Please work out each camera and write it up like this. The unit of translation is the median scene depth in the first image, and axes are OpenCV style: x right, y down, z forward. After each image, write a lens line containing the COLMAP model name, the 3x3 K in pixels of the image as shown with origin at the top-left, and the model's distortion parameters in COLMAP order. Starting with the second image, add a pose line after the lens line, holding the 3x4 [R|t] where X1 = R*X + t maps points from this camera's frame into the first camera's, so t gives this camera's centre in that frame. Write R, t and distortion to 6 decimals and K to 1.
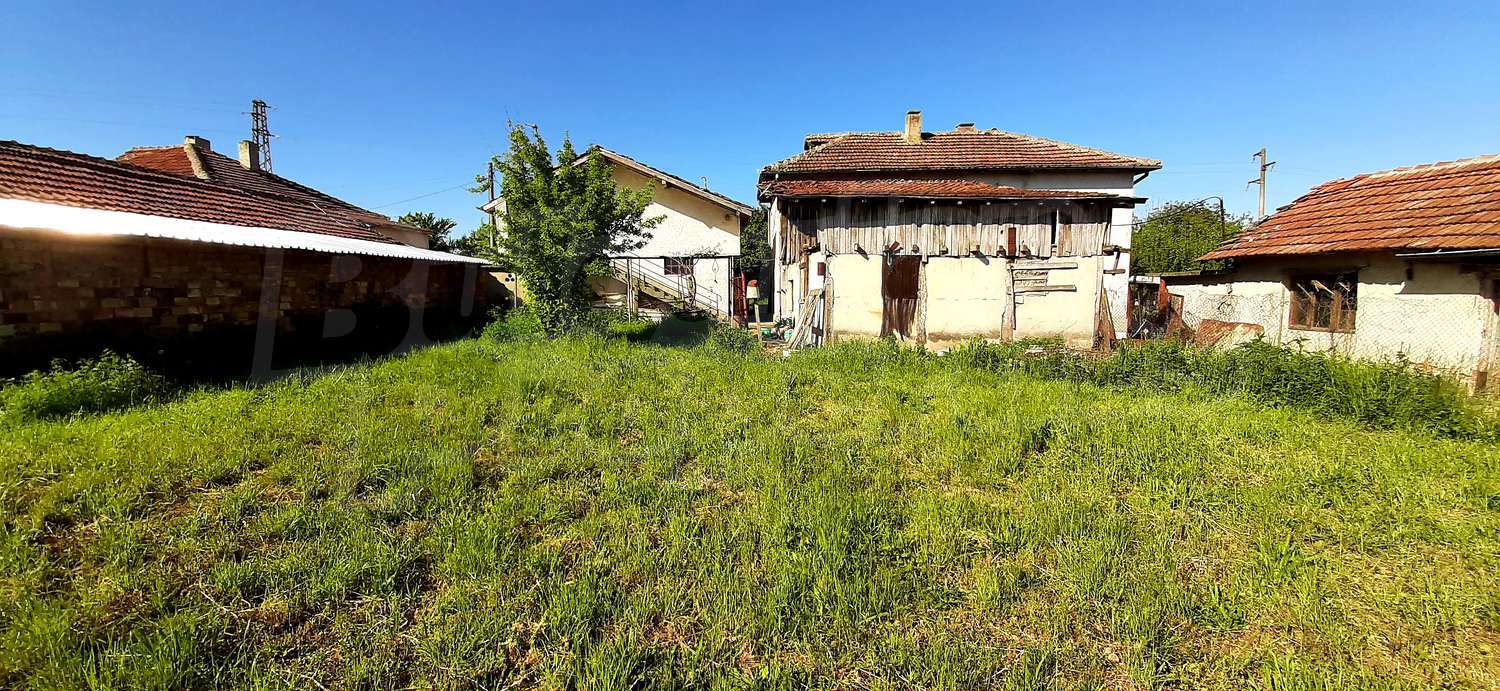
lens RADIAL K [[592.4, 0, 732.9], [0, 592.4, 343.1], [0, 0, 1]] dist [-0.000341, -0.007409]
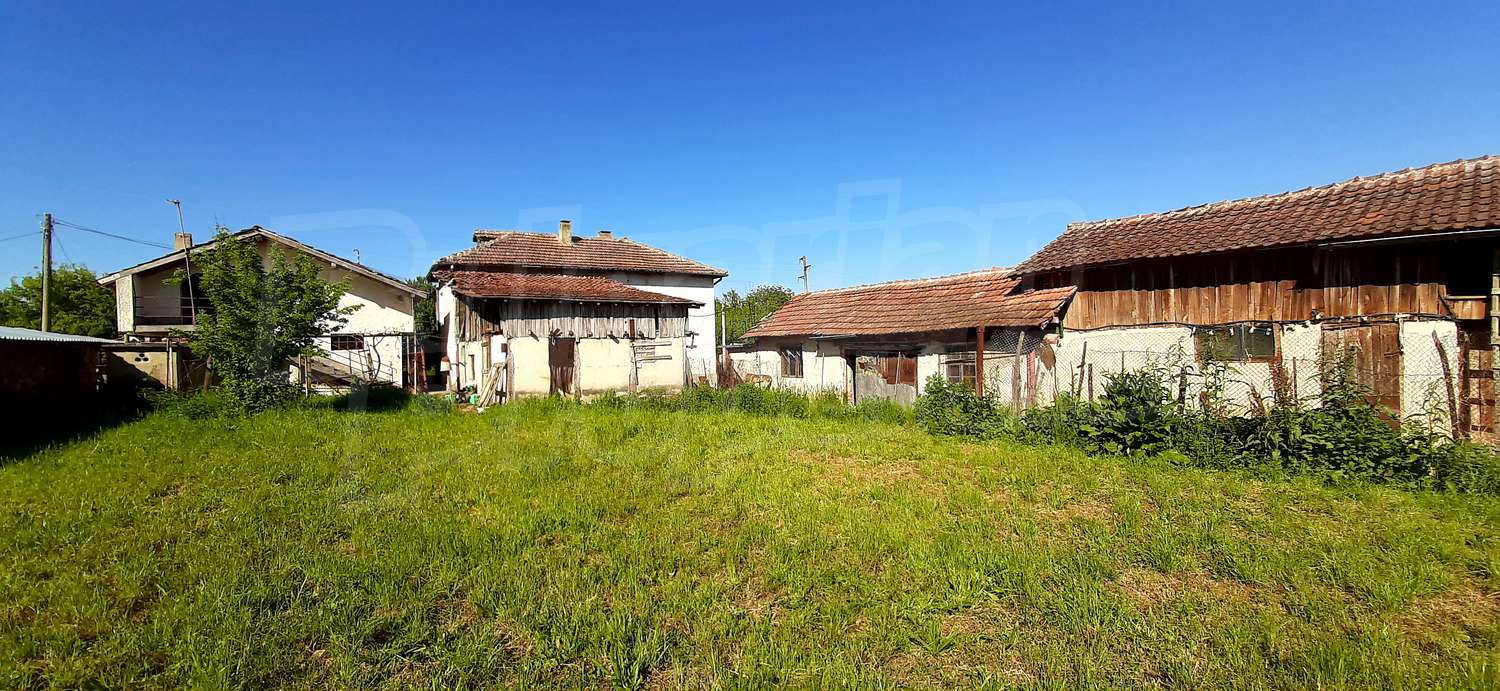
lens RADIAL K [[592.4, 0, 741.7], [0, 592.4, 338.4], [0, 0, 1]] dist [-0.000341, -0.007409]
pose [[0.838714, -0.006473, 0.544534, -0.136251], [0.070573, 0.992789, -0.096897, 0.025739], [-0.539980, 0.119698, 0.833123, -0.450334]]
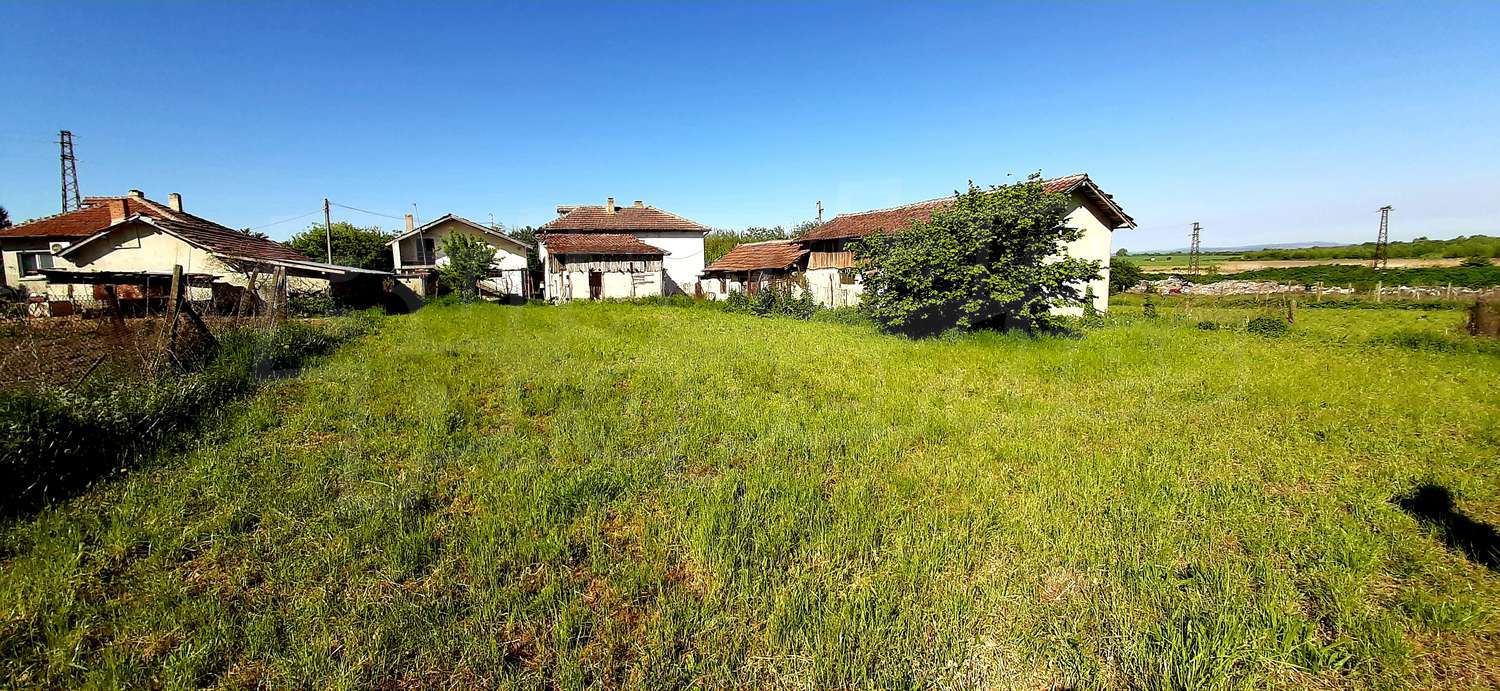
lens RADIAL K [[592.4, 0, 741.1], [0, 592.4, 332.6], [0, 0, 1]] dist [-0.000341, -0.007409]
pose [[0.913512, -0.053145, 0.403326, -0.259379], [0.055466, 0.998443, 0.005934, 0.177059], [-0.403013, 0.016951, 0.915037, -1.992262]]
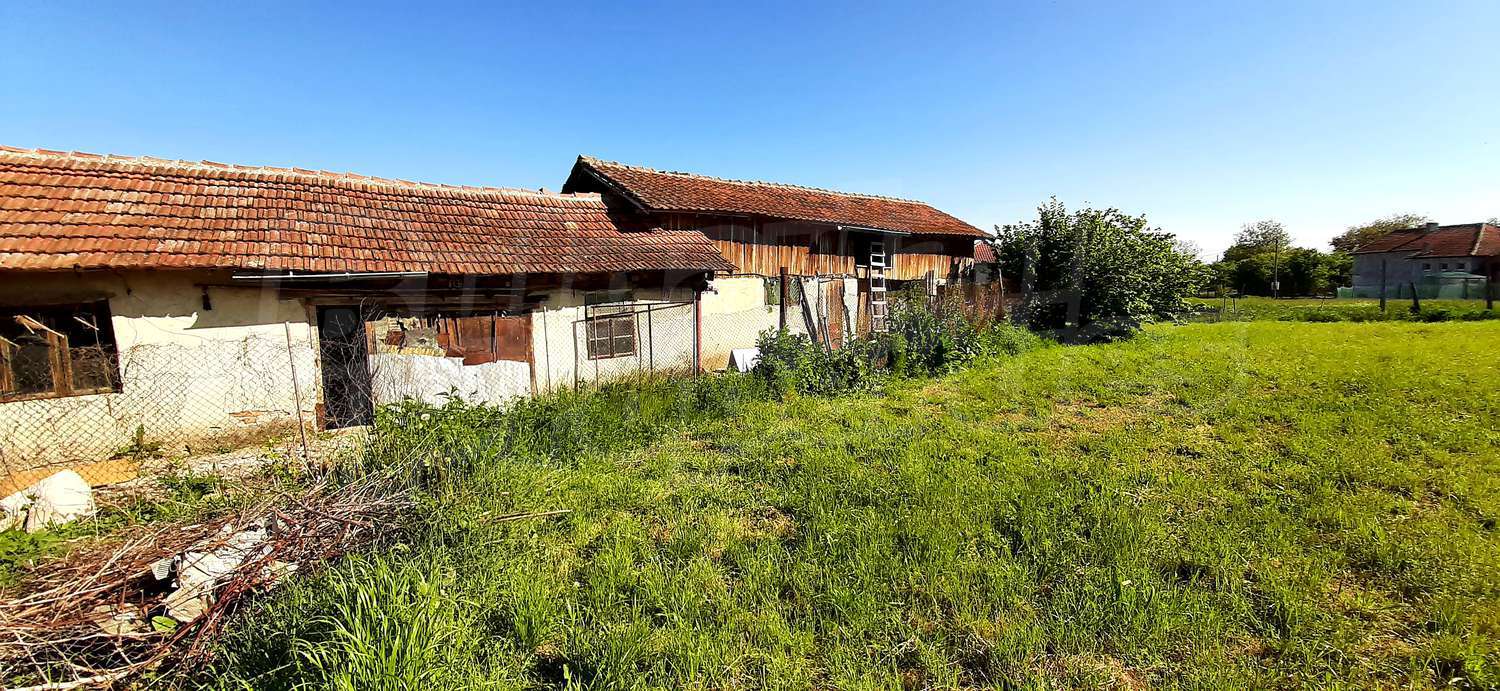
lens RADIAL K [[592.4, 0, 752.4], [0, 592.4, 343.5], [0, 0, 1]] dist [-0.000341, -0.007409]
pose [[-0.596011, -0.059631, 0.800759, 0.086243], [0.099913, 0.983981, 0.147641, -0.086274], [-0.796736, 0.168002, -0.580505, 0.713886]]
